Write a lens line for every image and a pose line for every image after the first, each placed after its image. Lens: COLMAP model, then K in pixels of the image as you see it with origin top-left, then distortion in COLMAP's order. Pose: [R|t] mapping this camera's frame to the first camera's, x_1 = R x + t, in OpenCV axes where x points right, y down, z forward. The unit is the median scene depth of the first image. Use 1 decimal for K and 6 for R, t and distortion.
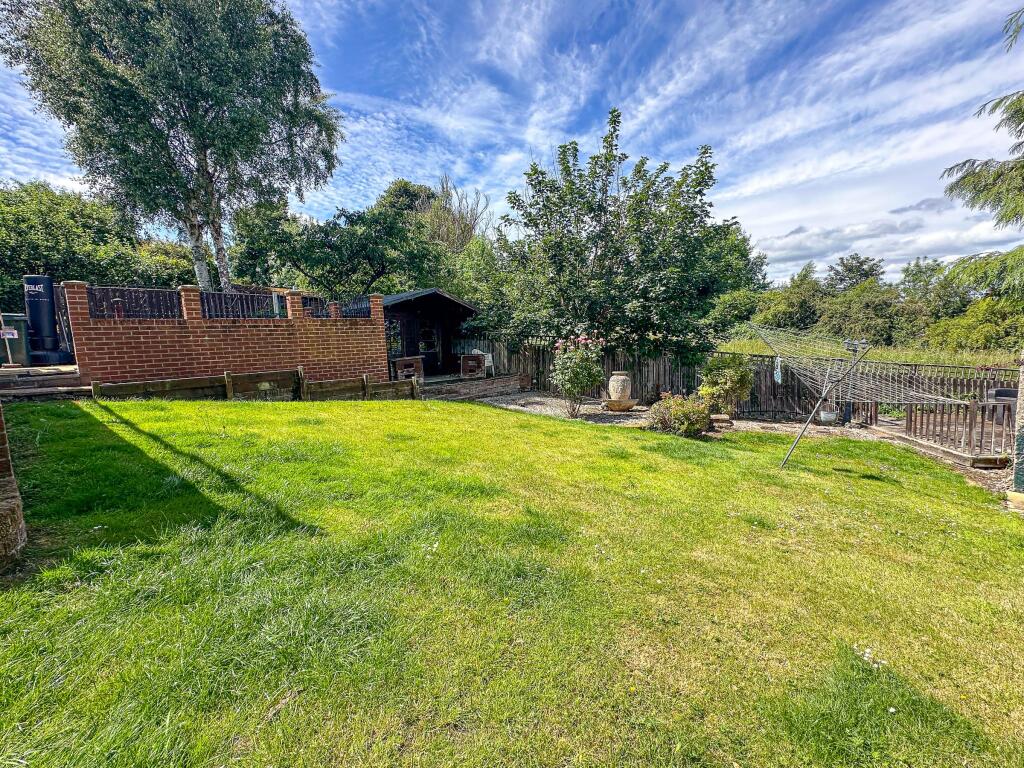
lens RADIAL K [[421.0, 0, 534.0], [0, 421.0, 378.1], [0, 0, 1]] dist [0.004577, -0.000644]
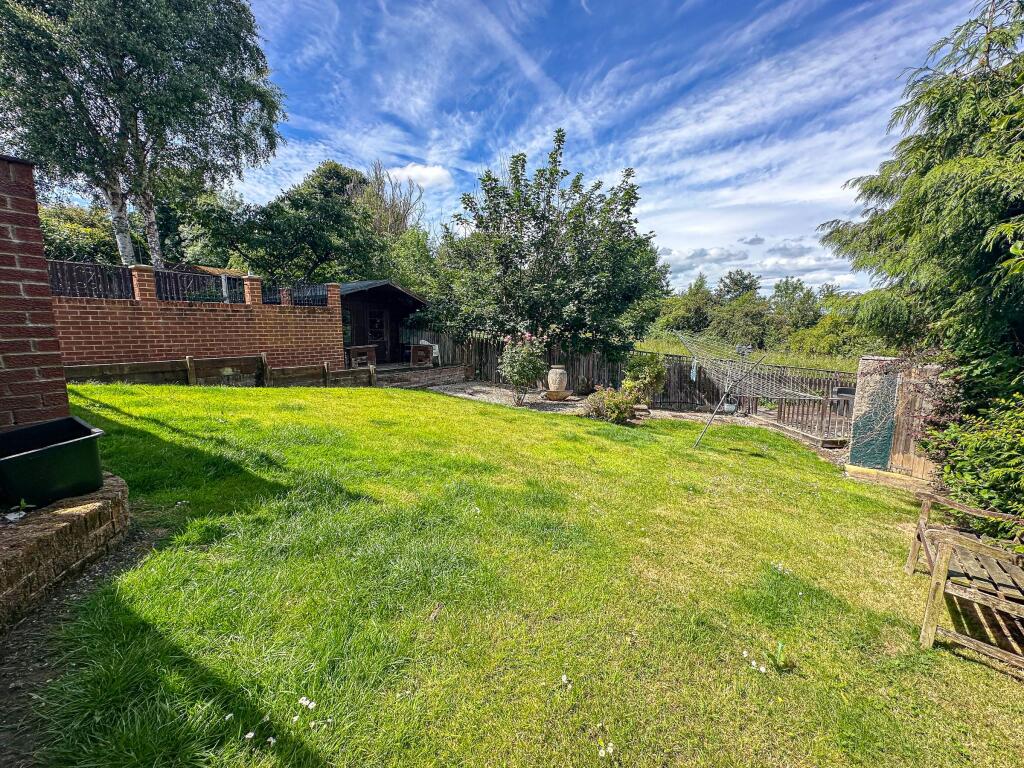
lens RADIAL K [[421.0, 0, 507.1], [0, 421.0, 375.2], [0, 0, 1]] dist [0.004577, -0.000644]
pose [[0.983261, 0.024282, 0.180575, -0.133593], [-0.028792, 0.999335, 0.022395, -0.011235], [-0.179911, -0.027219, 0.983306, -0.084712]]
